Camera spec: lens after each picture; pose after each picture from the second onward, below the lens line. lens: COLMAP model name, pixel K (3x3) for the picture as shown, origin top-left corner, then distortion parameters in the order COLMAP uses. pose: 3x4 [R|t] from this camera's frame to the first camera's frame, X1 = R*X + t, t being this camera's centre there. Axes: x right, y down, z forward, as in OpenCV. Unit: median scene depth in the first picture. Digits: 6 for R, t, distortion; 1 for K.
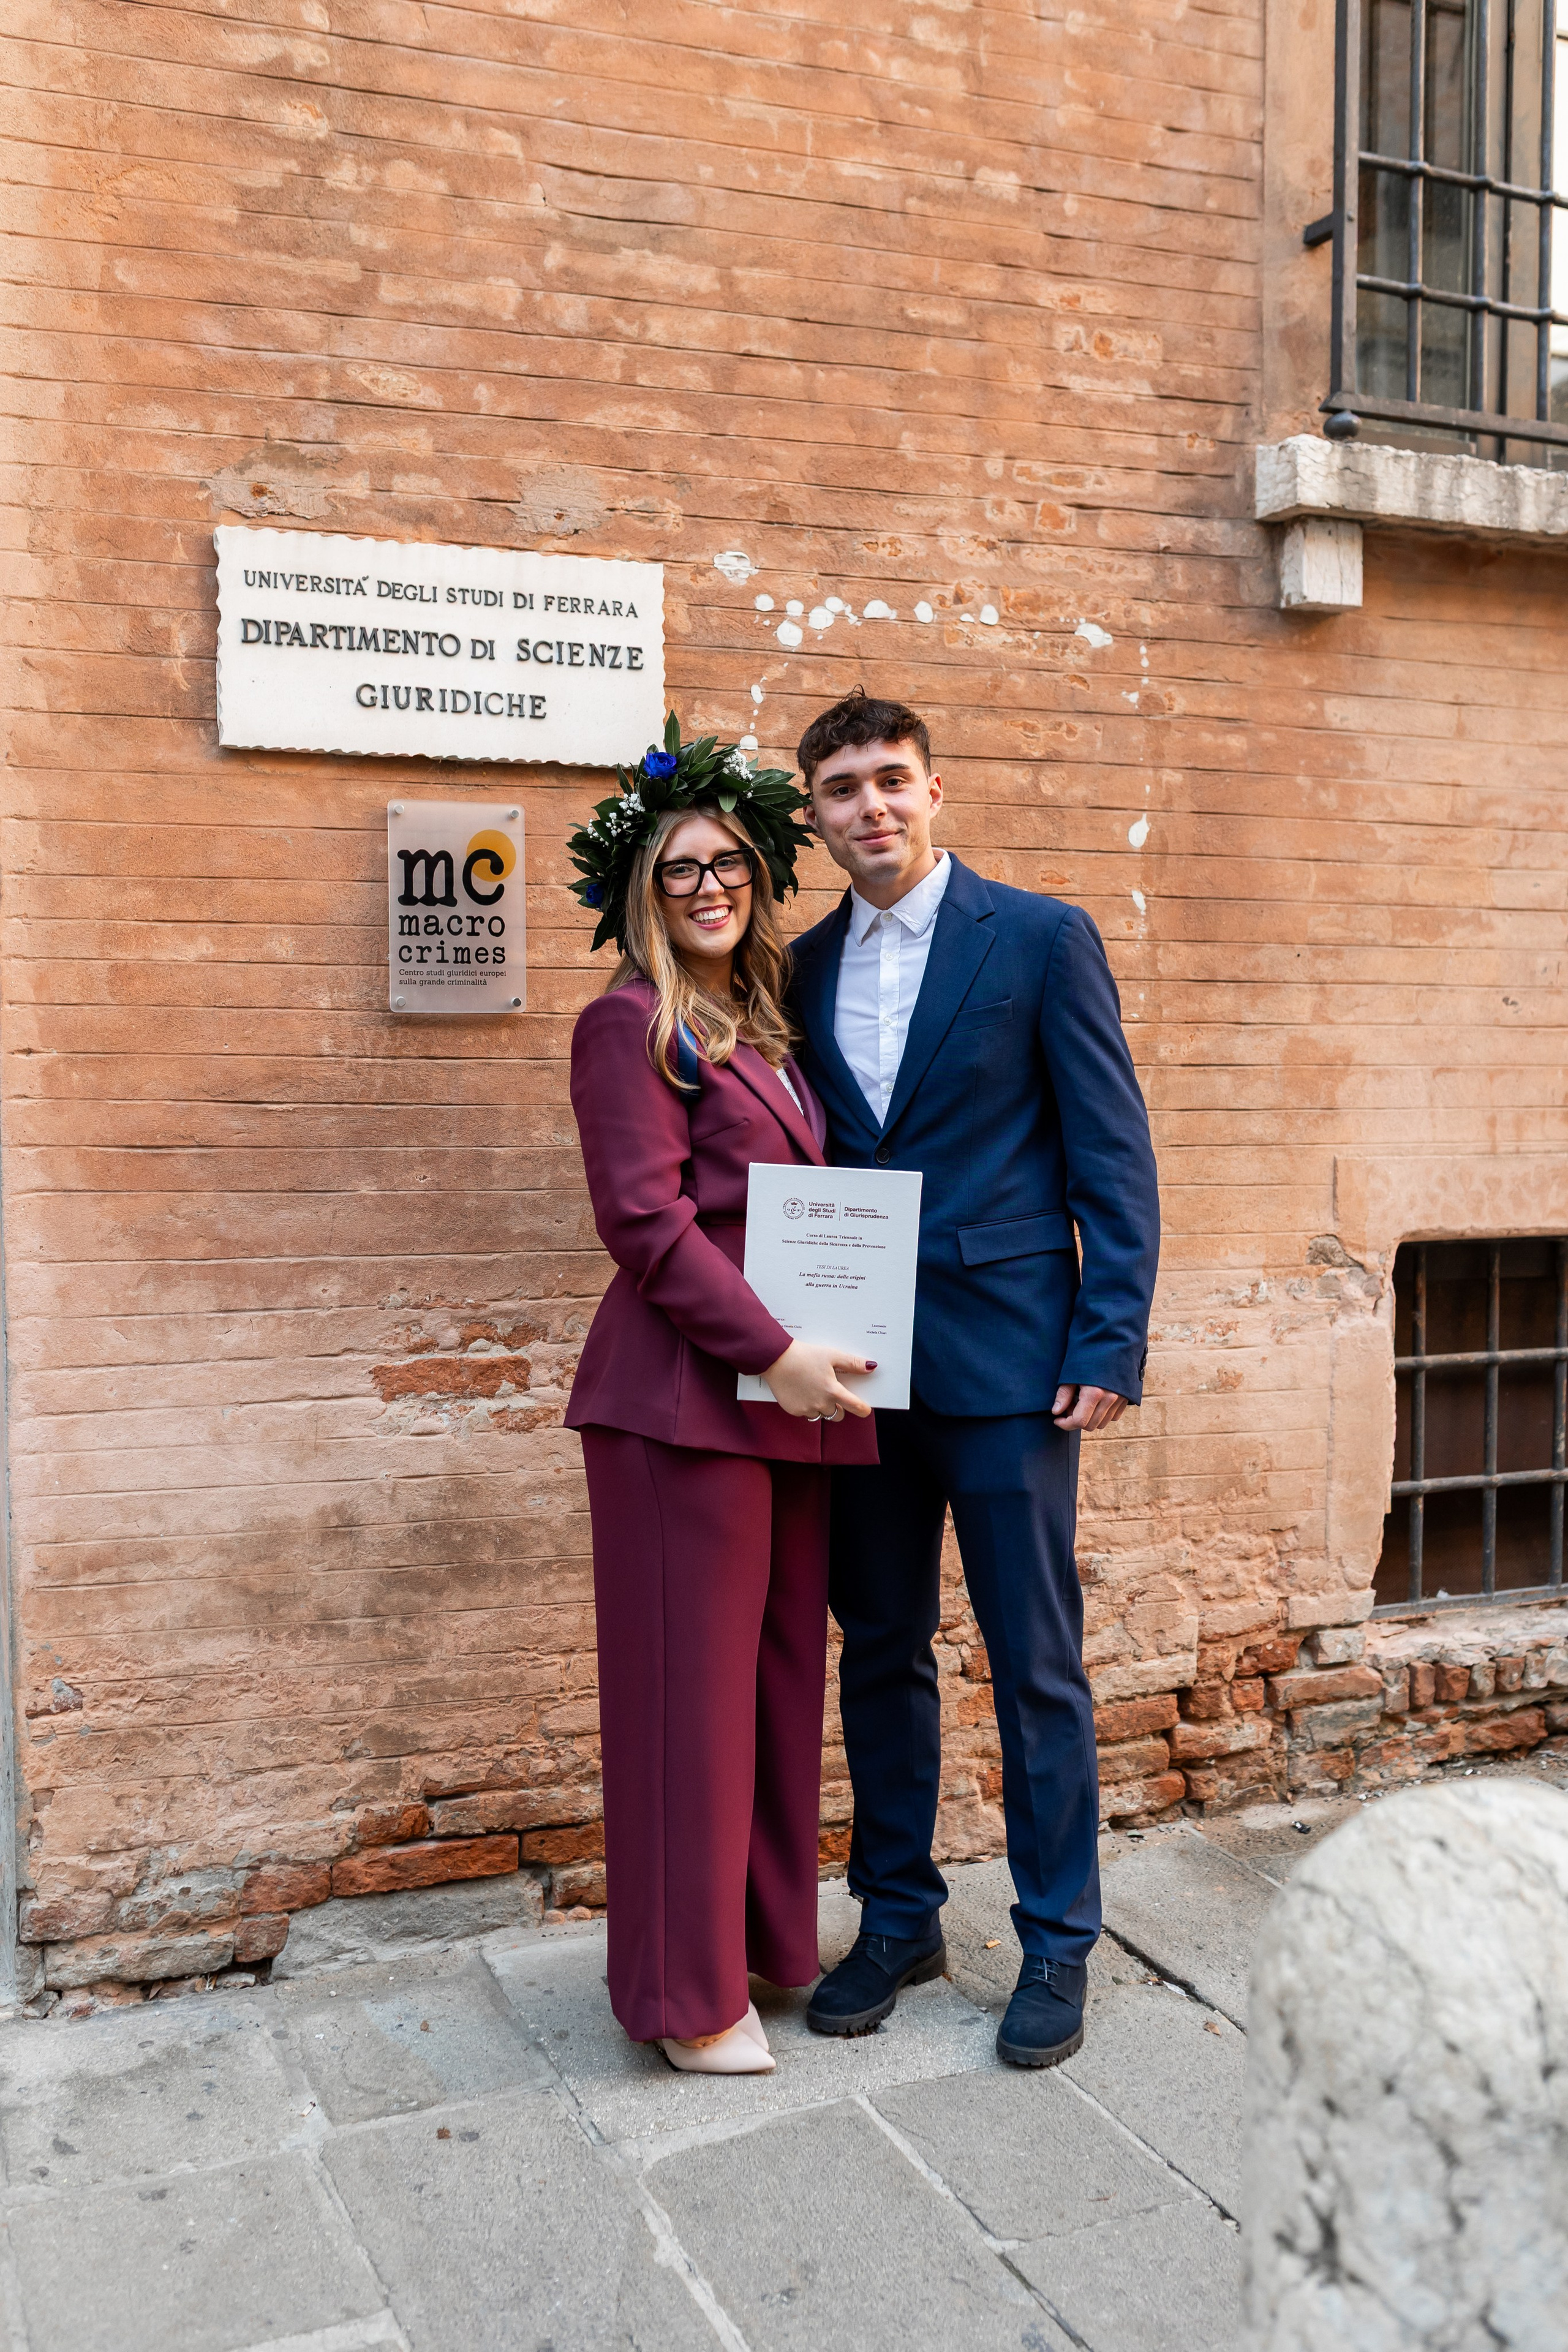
lens RADIAL K [[2224.8, 0, 778.2], [0, 2224.8, 1188.8], [0, 0, 1]] dist [-0.000605, 0.002493]
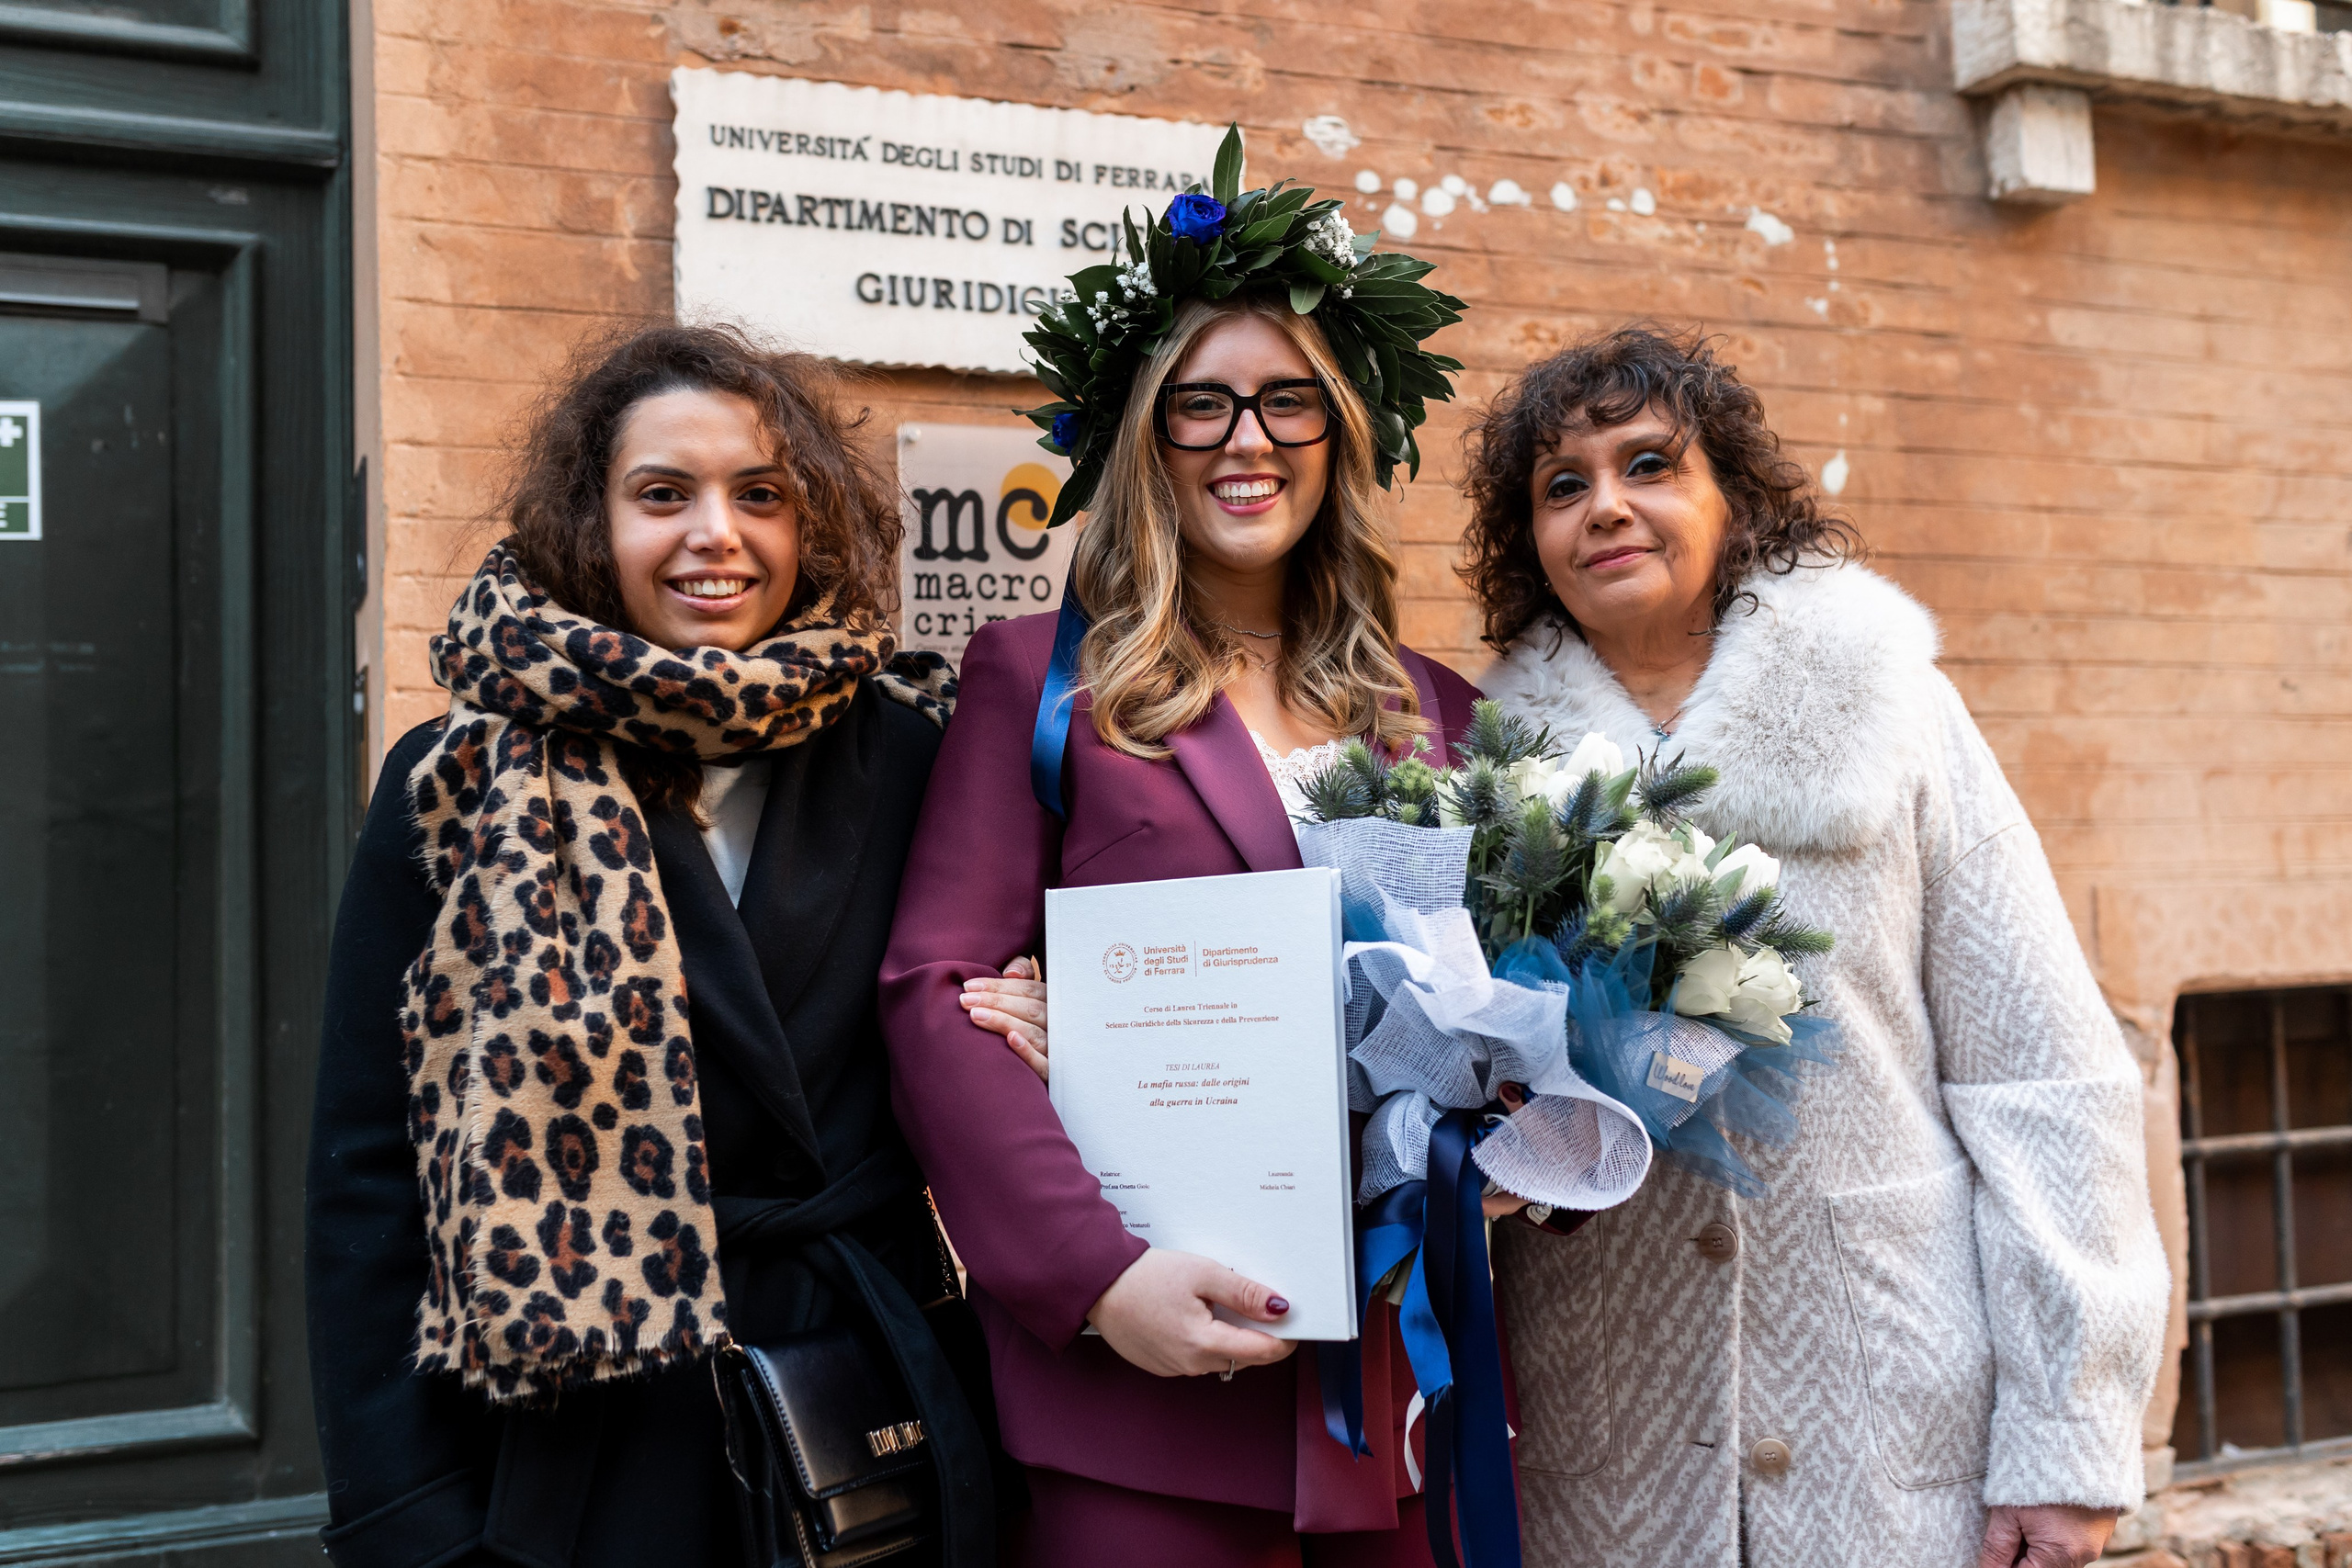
lens RADIAL K [[2227.8, 0, 1168.4], [0, 2227.8, 779.1], [0, 0, 1]] dist [0.001841, -0.004303]
pose [[0.999474, -0.026236, -0.019084, -0.069955], [0.024140, 0.994411, -0.102784, 0.025868], [0.021674, 0.102269, 0.994521, 0.250708]]
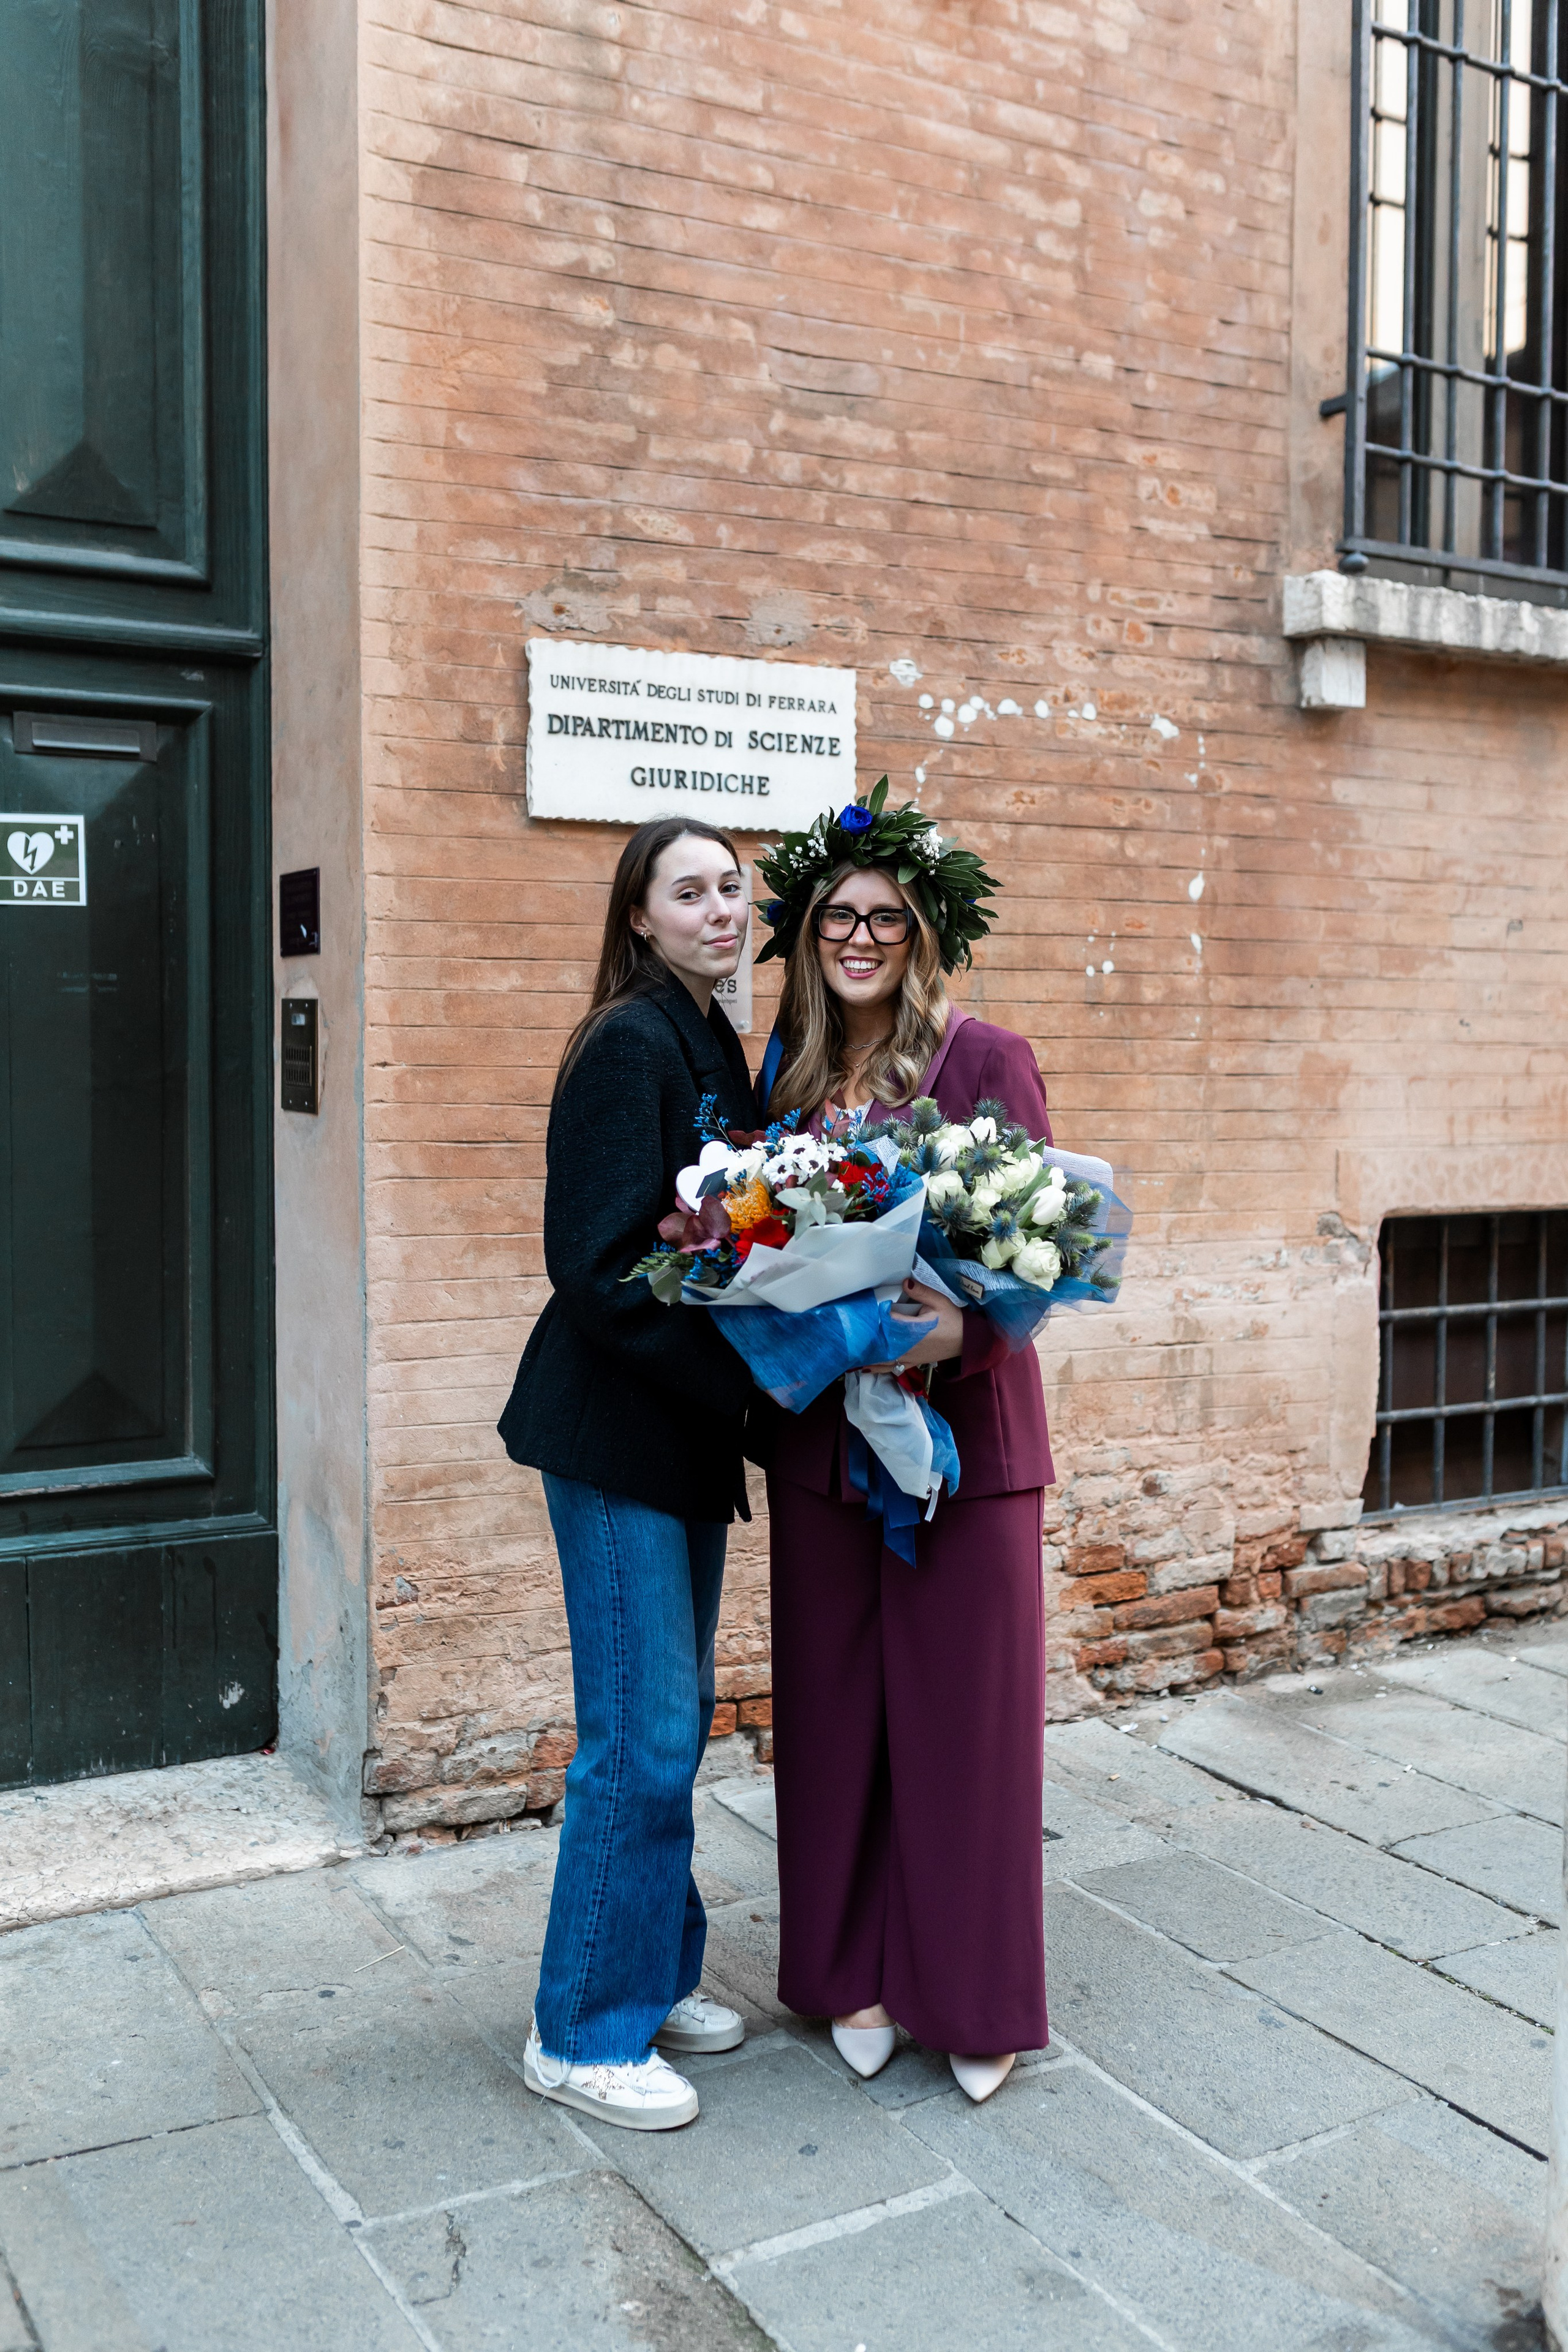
lens RADIAL K [[2228.0, 0, 784.0], [0, 2228.0, 1176.0], [0, 0, 1]] dist [0.001841, -0.004303]
pose [[0.991964, -0.002268, 0.126497, -0.252730], [0.002369, 0.999997, -0.000646, 0.001056], [-0.126495, 0.000941, 0.991967, -0.227832]]
